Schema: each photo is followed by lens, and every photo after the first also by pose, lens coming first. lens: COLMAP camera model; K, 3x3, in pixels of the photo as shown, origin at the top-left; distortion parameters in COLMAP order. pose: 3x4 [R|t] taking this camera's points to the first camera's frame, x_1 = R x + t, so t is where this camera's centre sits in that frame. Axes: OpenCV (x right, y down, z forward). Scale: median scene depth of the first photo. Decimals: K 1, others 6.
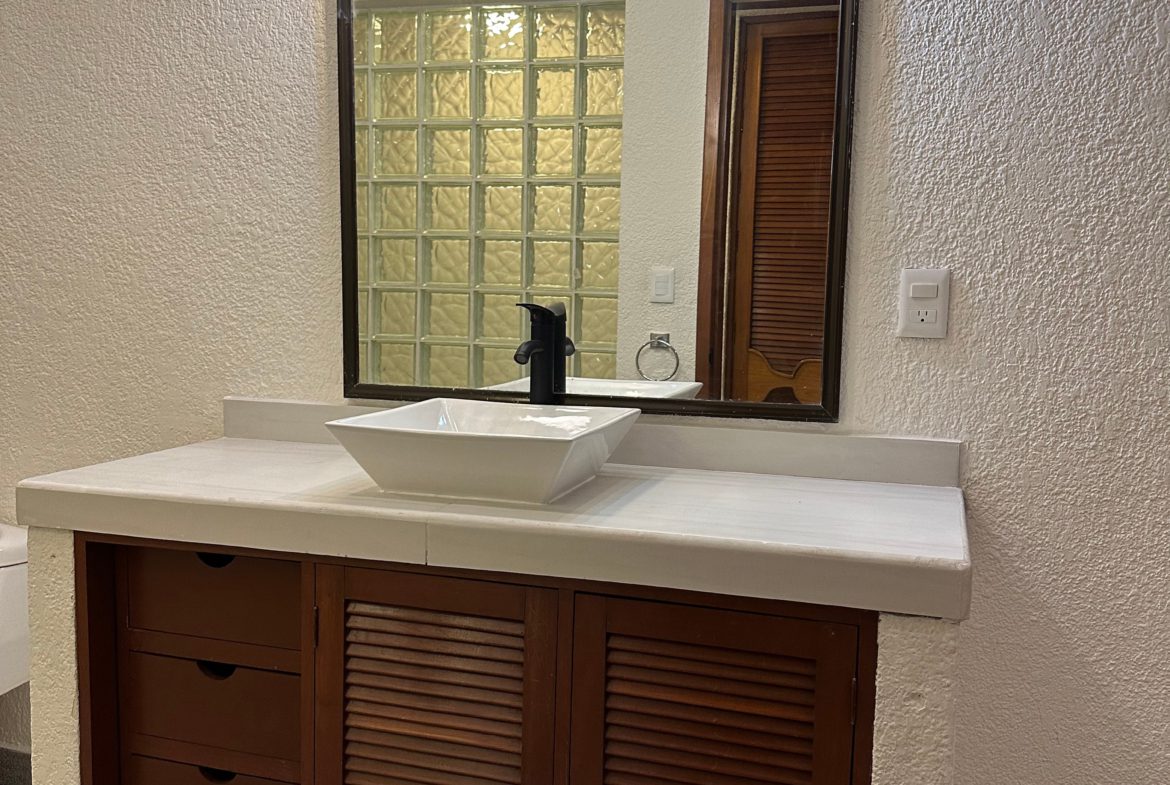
lens RADIAL K [[1117.3, 0, 583.5], [0, 1117.3, 396.4], [0, 0, 1]] dist [0.092305, 0.000000]
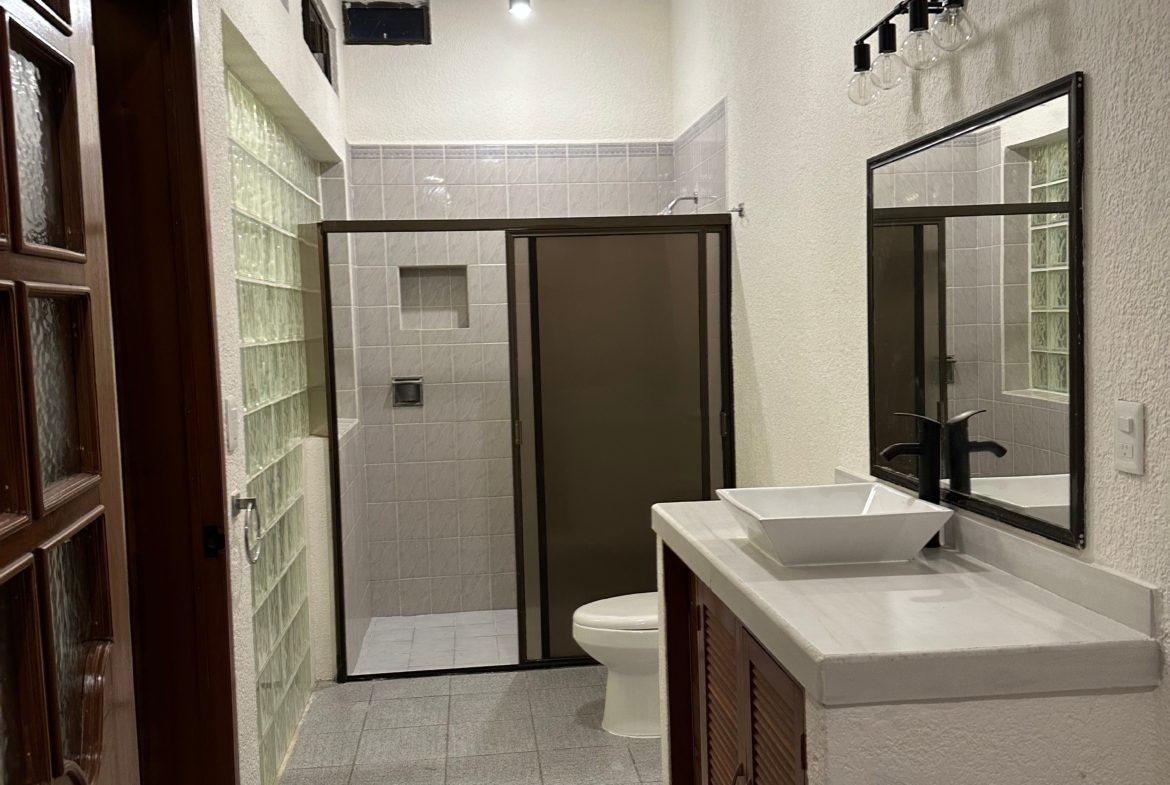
lens RADIAL K [[1117.3, 0, 585.9], [0, 1117.3, 393.0], [0, 0, 1]] dist [0.092305, 0.000000]
pose [[0.412321, 0.018333, -0.910854, 1.002536], [-0.051690, 0.998658, -0.003299, -0.093336], [0.909571, 0.048442, 0.412716, 0.176705]]
